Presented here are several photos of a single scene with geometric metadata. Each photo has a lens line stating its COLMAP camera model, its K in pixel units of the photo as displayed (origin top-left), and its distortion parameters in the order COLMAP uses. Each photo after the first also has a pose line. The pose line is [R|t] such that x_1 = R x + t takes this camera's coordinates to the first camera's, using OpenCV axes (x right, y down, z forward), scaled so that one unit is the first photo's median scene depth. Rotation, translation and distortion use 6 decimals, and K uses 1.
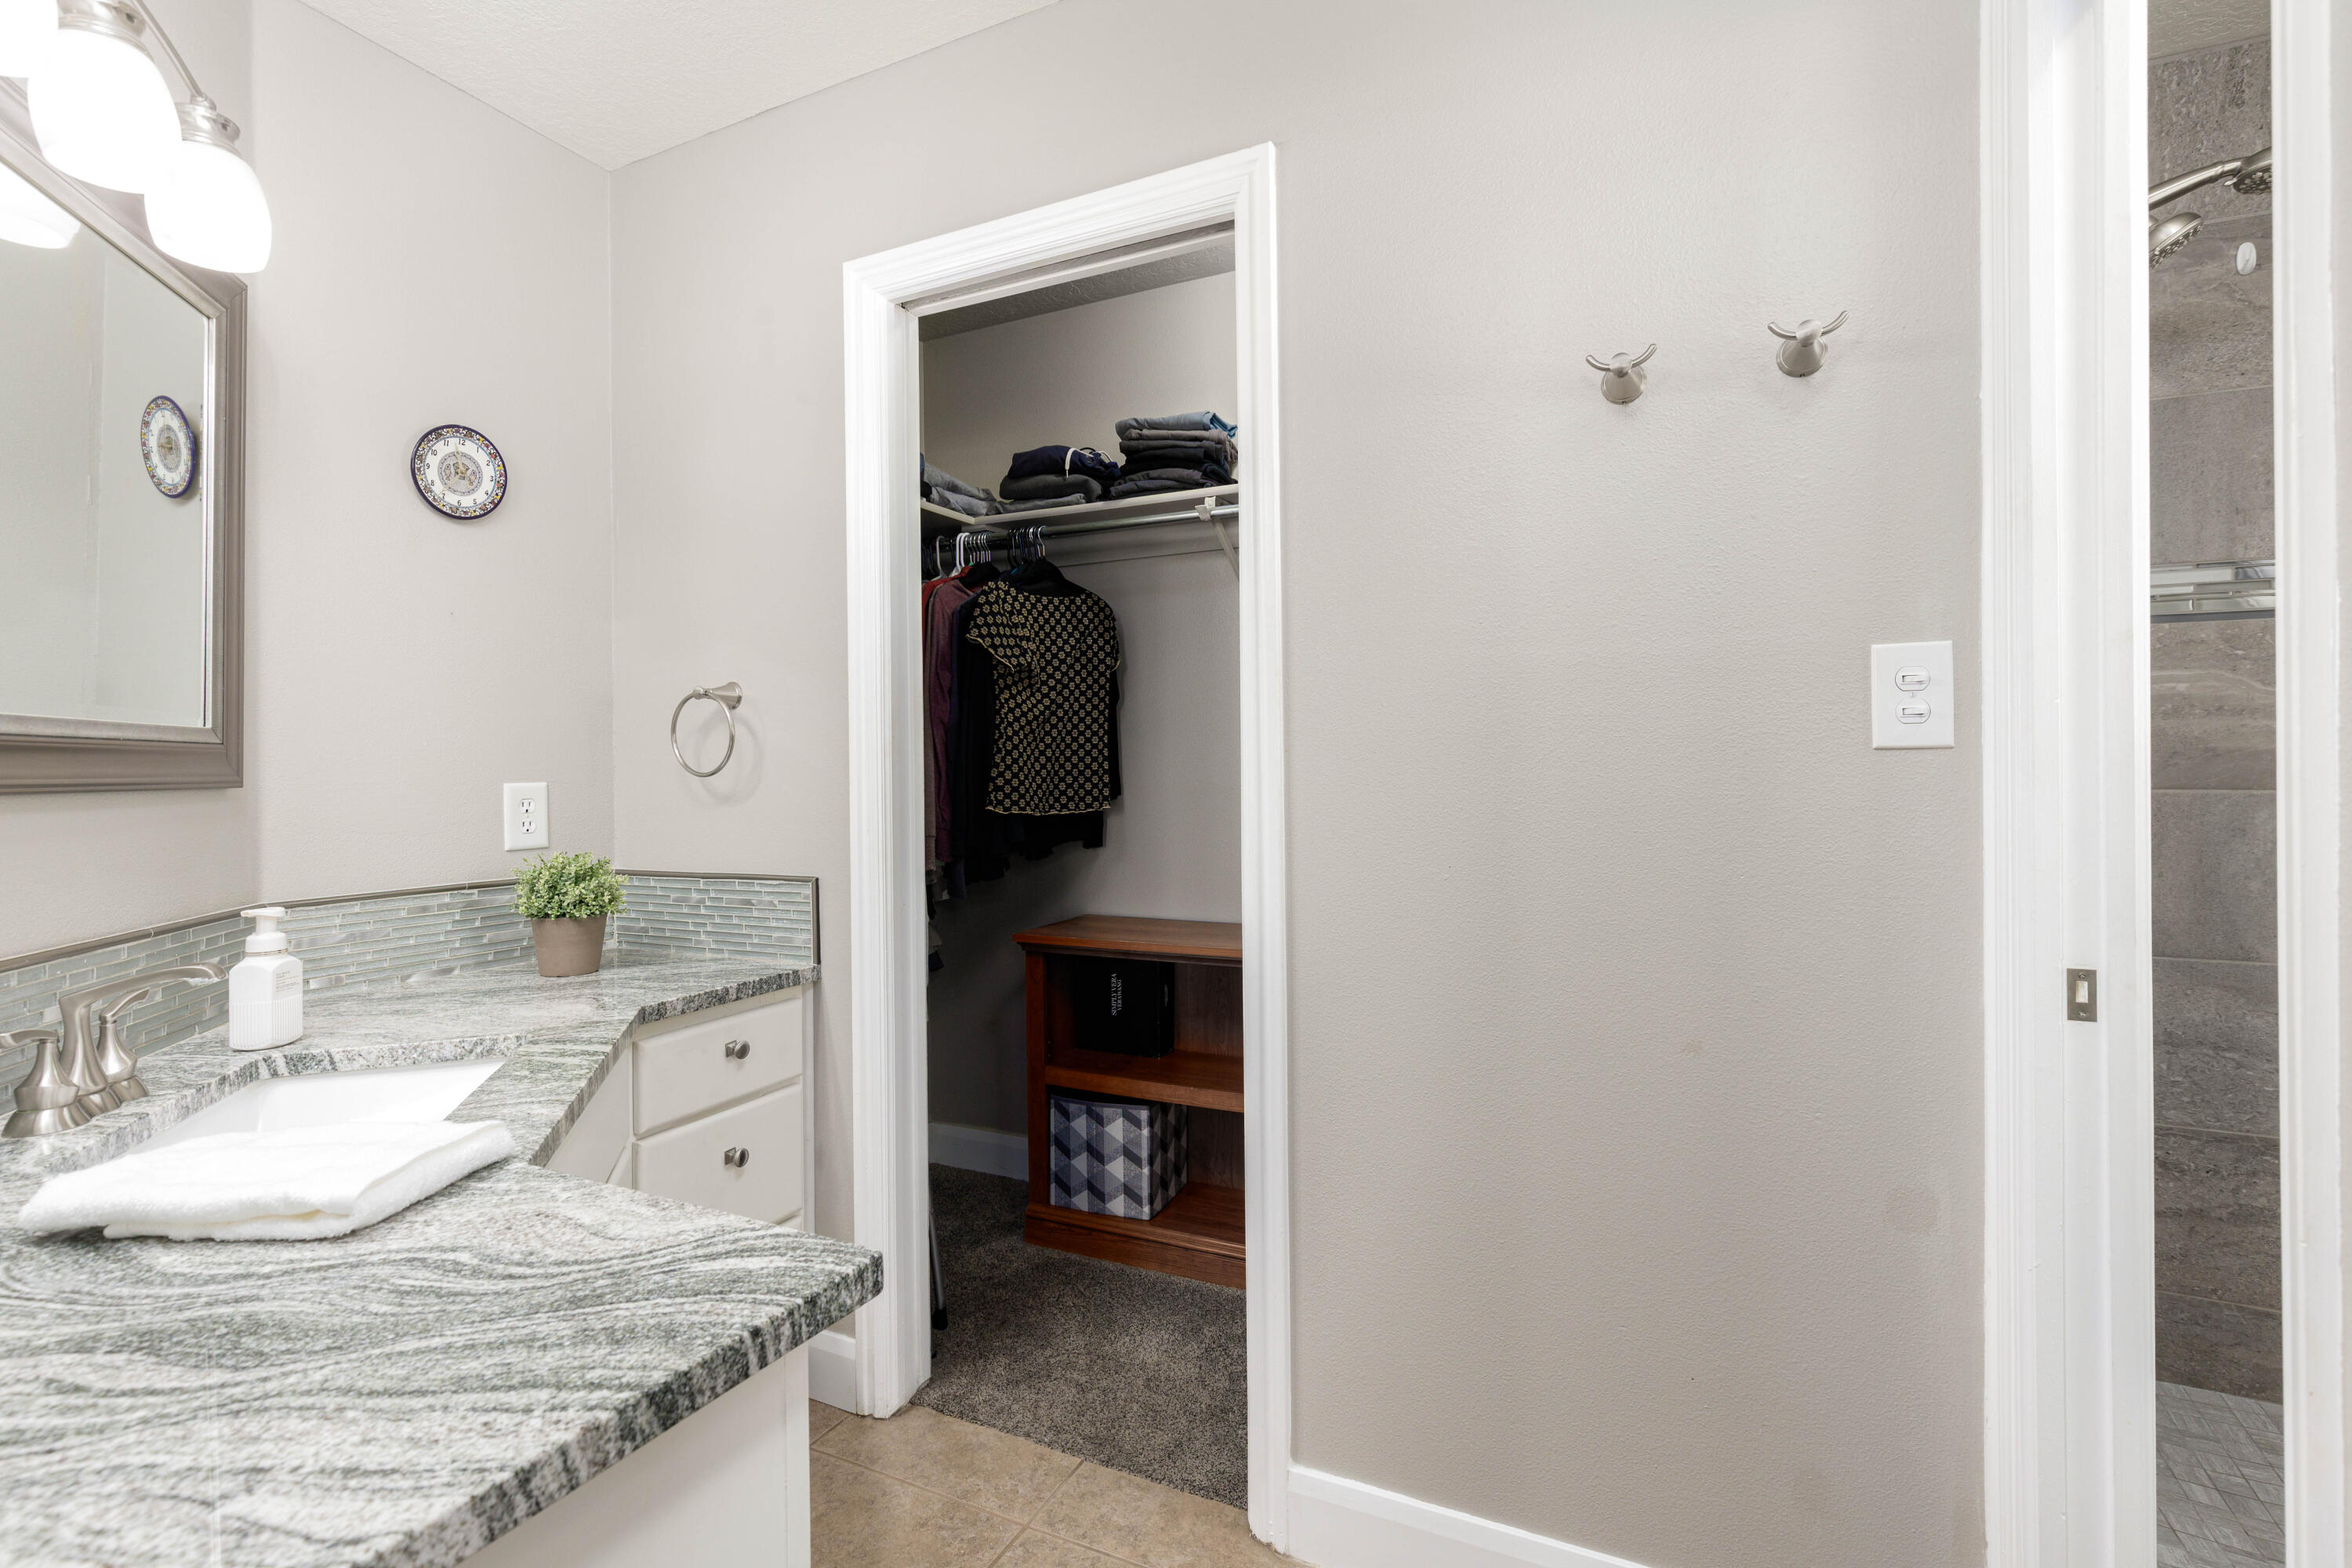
lens RADIAL K [[1065.6, 0, 1179.9], [0, 1065.6, 774.0], [0, 0, 1]] dist [-0.002805, -0.000764]
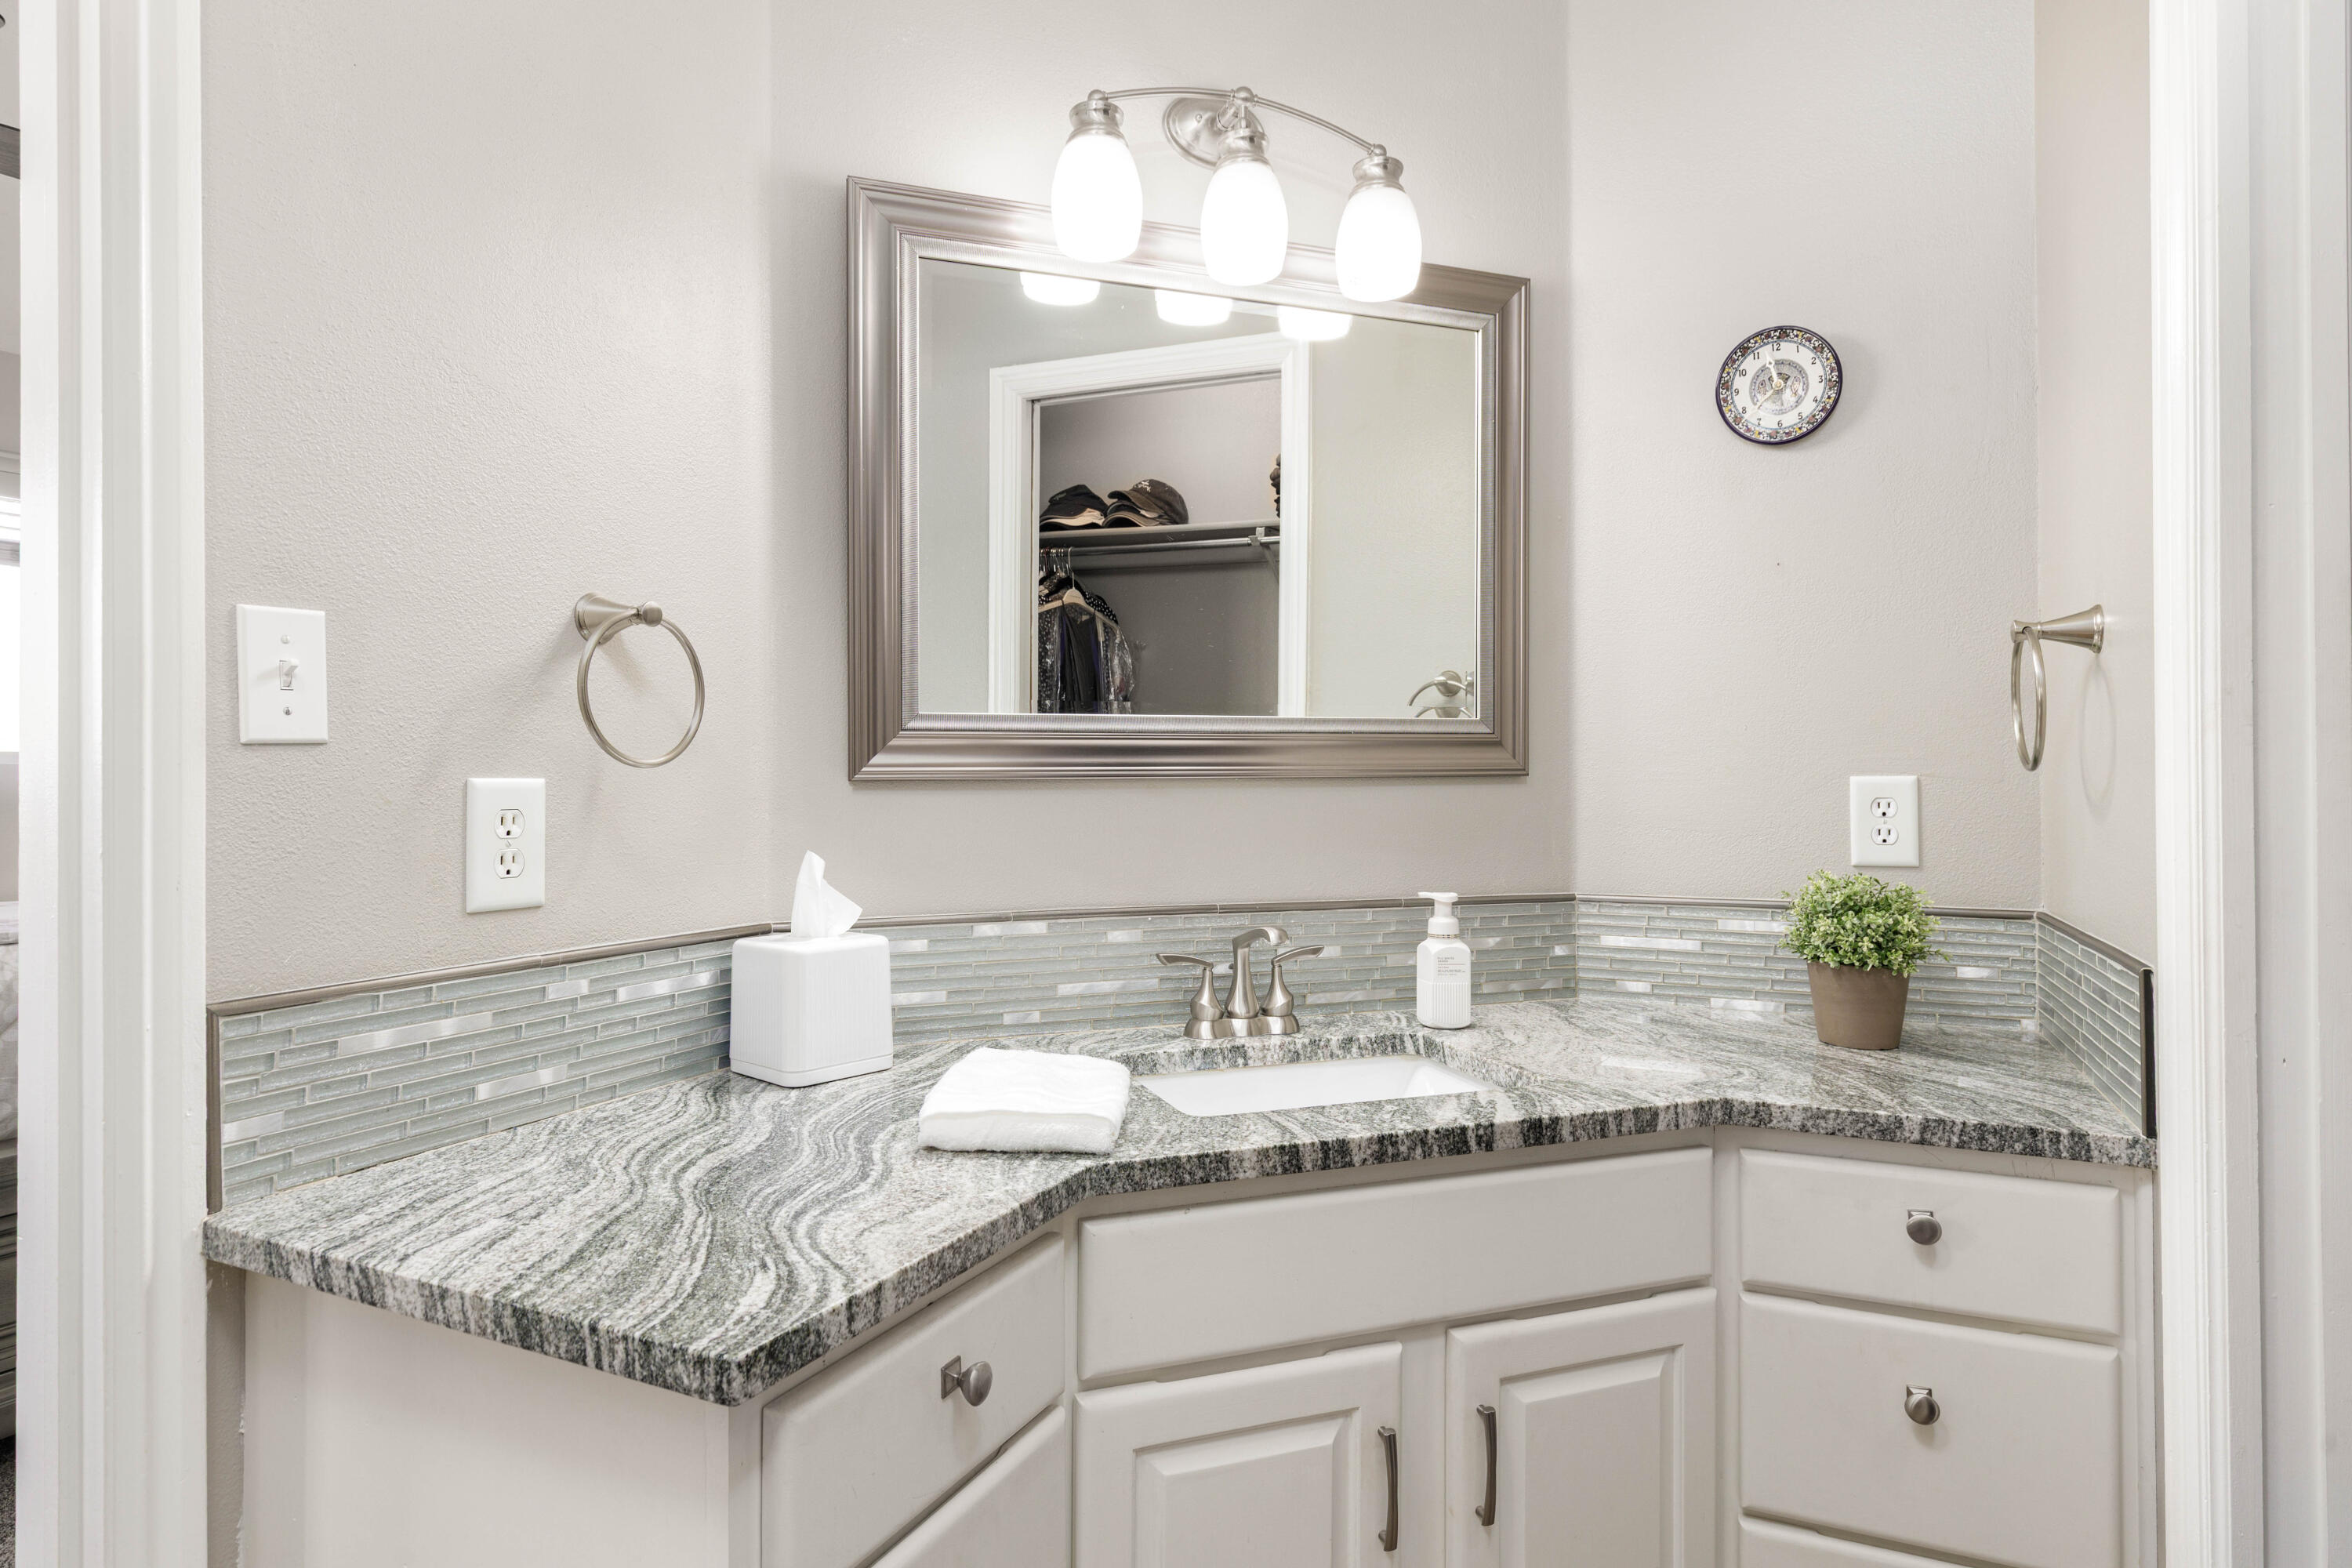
lens RADIAL K [[1286.9, 0, 1181.2], [0, 1286.9, 768.7], [0, 0, 1]] dist [0.004355, 0.000273]
pose [[0.011578, 0.012415, -0.999856, 0.392036], [-0.002838, 0.999919, 0.012383, -0.009348], [0.999929, 0.002694, 0.011612, 0.738141]]
